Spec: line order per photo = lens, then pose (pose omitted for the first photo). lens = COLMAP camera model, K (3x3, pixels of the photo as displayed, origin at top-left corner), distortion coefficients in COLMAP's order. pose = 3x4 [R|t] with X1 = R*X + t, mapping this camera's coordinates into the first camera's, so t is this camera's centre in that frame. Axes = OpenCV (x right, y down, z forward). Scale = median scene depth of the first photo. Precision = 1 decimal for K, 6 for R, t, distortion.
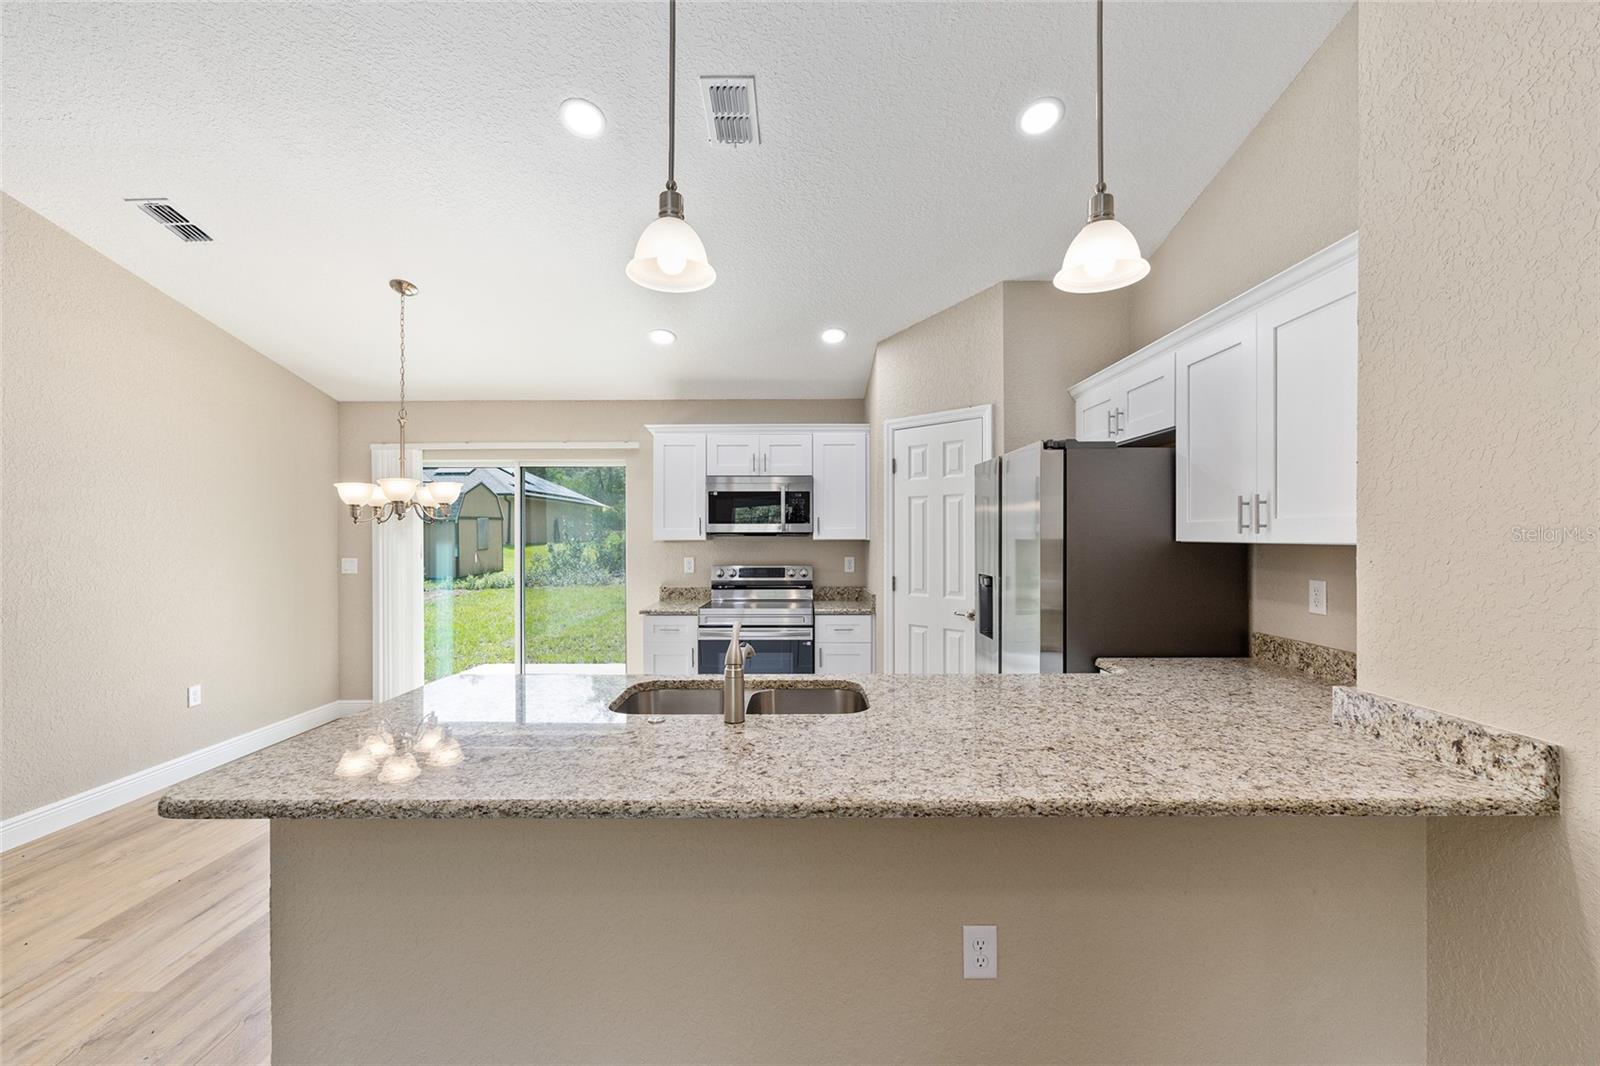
lens RADIAL K [[640.9, 0, 800.7], [0, 640.9, 537.0], [0, 0, 1]] dist [-0.002511, 0.001276]
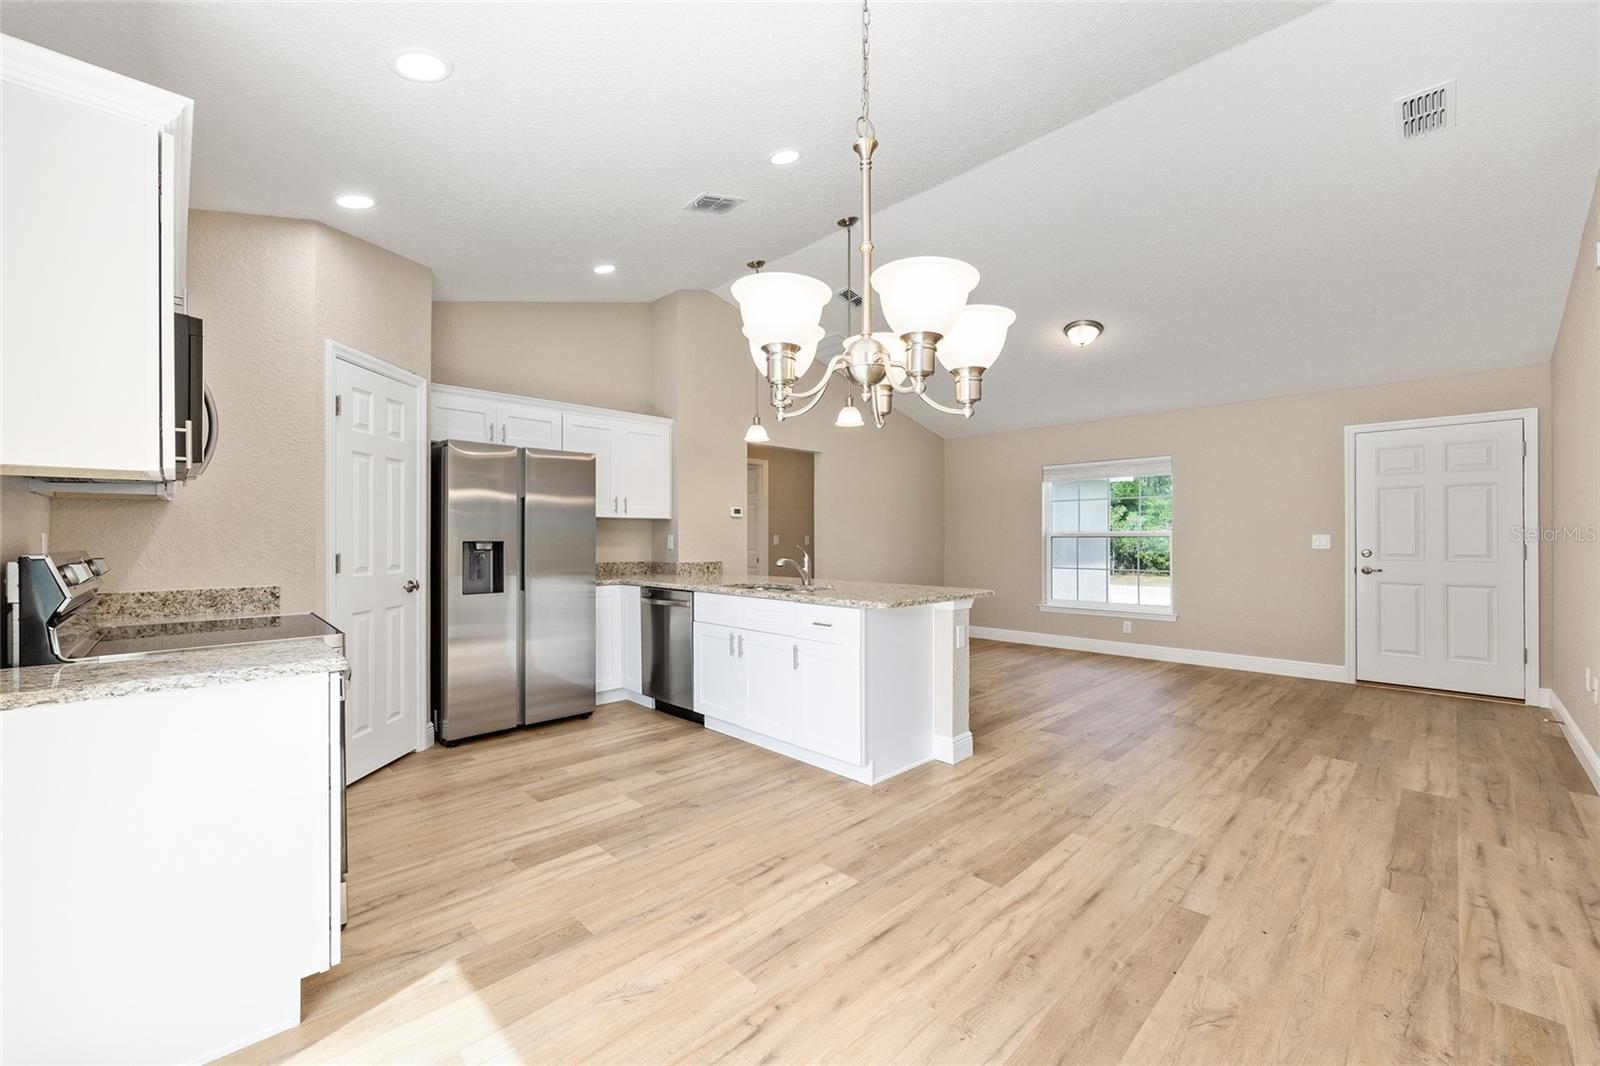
lens RADIAL K [[640.9, 0, 798.8], [0, 640.9, 537.0], [0, 0, 1]] dist [-0.002511, 0.001276]
pose [[-0.697897, 0.003004, 0.716192, -0.721218], [0.004010, 0.999992, -0.000286, 0.041877], [-0.716187, 0.002672, -0.697904, 1.076279]]
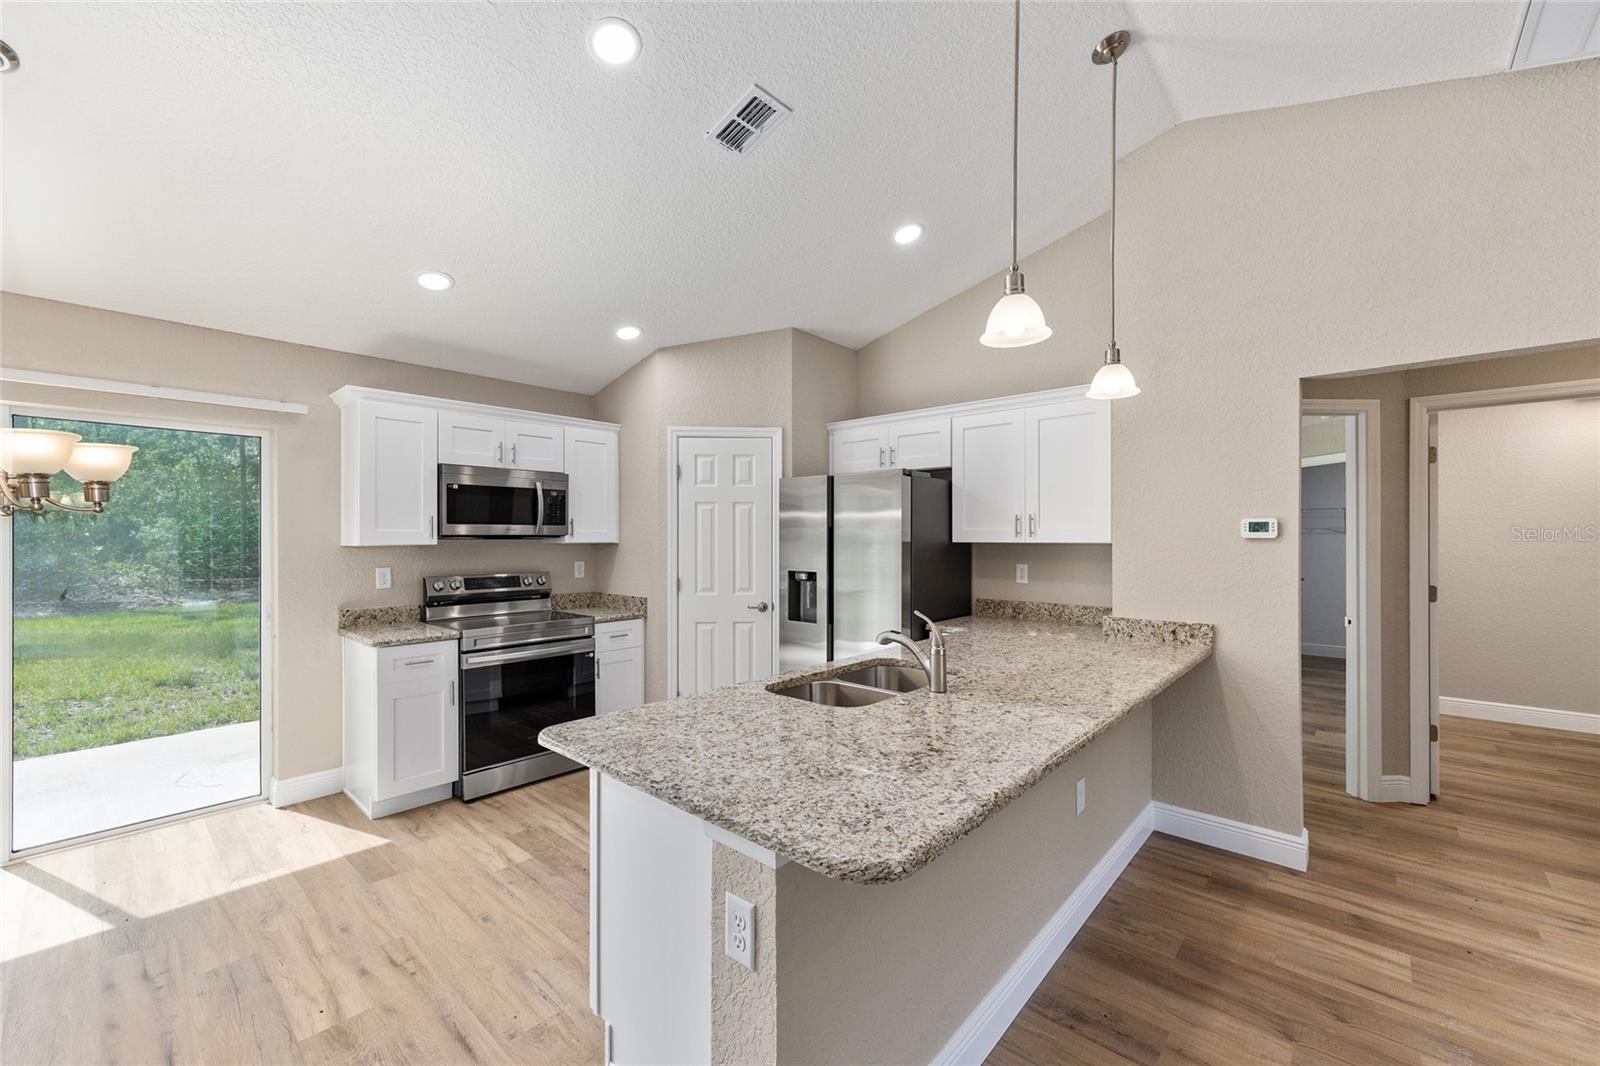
lens RADIAL K [[640.9, 0, 803.6], [0, 640.9, 538.3], [0, 0, 1]] dist [-0.002511, 0.001276]
pose [[0.665334, -0.001133, 0.746545, -0.469235], [0.002707, 0.999996, -0.000895, -0.001247], [-0.746541, 0.002617, 0.665334, 0.149835]]
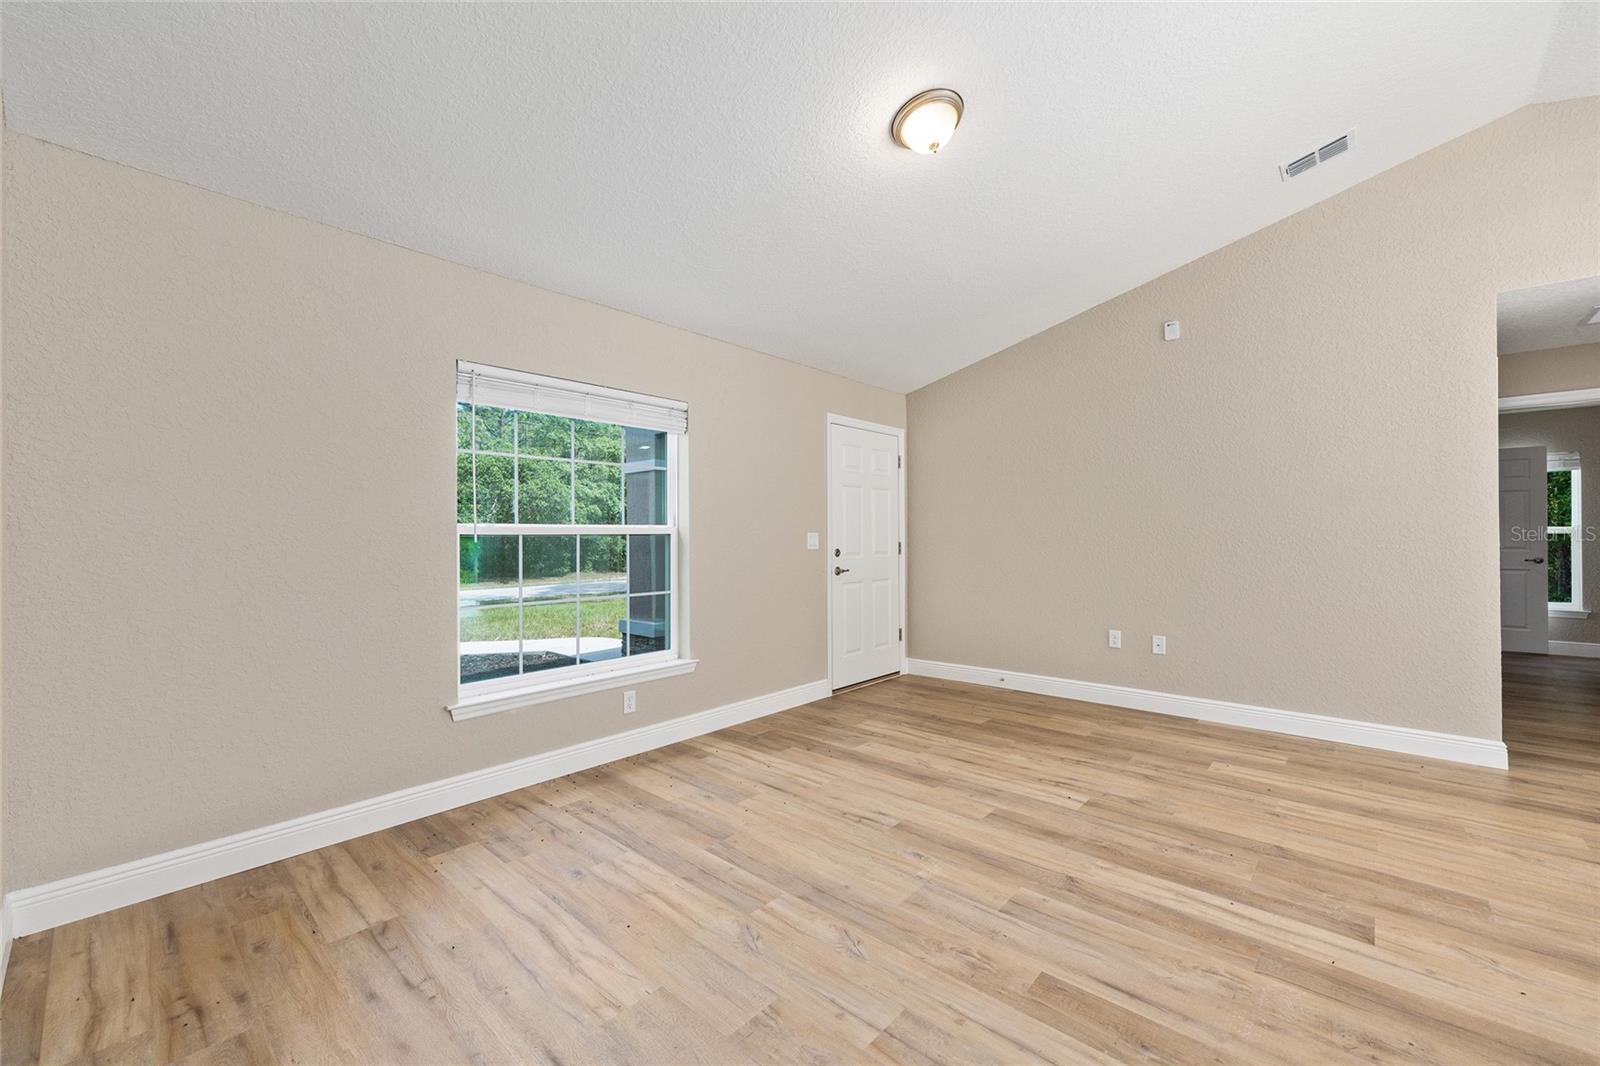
lens RADIAL K [[640.9, 0, 801.5], [0, 640.9, 542.0], [0, 0, 1]] dist [-0.002511, 0.001276]
pose [[-0.668361, 0.010491, -0.743763, 0.286704], [0.004912, 0.999941, 0.009691, 0.046225], [0.743821, 0.002823, -0.668373, 0.170637]]
